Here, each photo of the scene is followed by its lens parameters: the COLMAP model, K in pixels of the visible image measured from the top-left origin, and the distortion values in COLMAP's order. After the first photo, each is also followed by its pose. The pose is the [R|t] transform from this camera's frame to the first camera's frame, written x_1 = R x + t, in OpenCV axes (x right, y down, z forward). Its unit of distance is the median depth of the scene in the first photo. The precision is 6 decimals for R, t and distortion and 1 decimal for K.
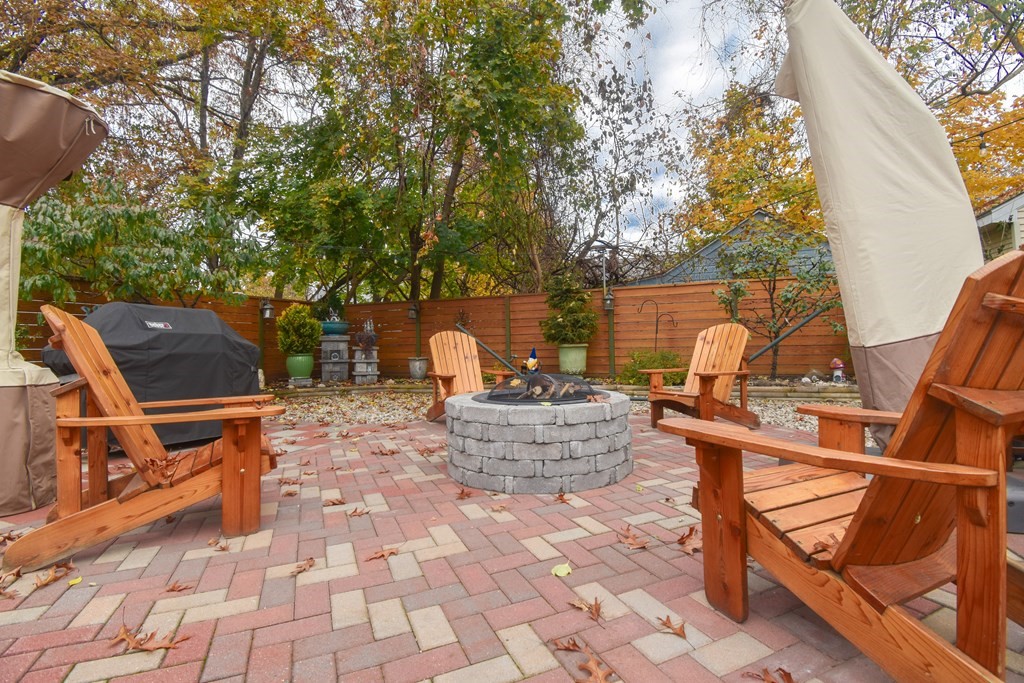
lens RADIAL K [[465.3, 0, 515.7], [0, 465.3, 331.9], [0, 0, 1]] dist [0.007759, -0.016138]
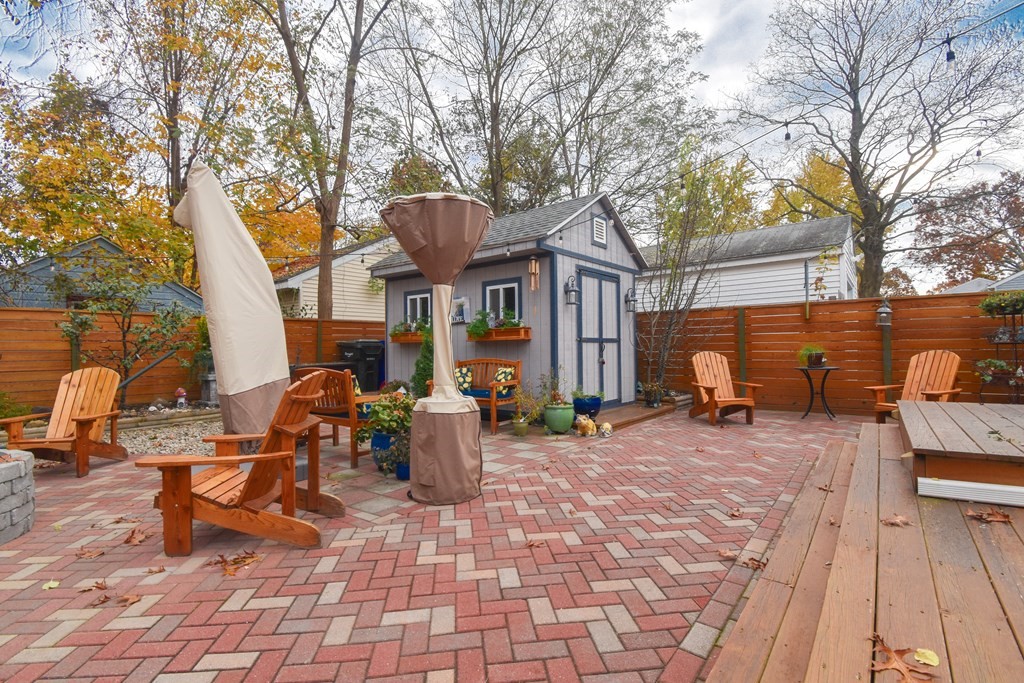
lens RADIAL K [[465.3, 0, 521.9], [0, 465.3, 349.0], [0, 0, 1]] dist [0.007759, -0.016138]
pose [[0.291871, 0.010555, 0.956399, -0.326514], [-0.022652, 0.999735, -0.004121, -0.089702], [-0.956189, -0.020462, 0.292033, -0.299294]]
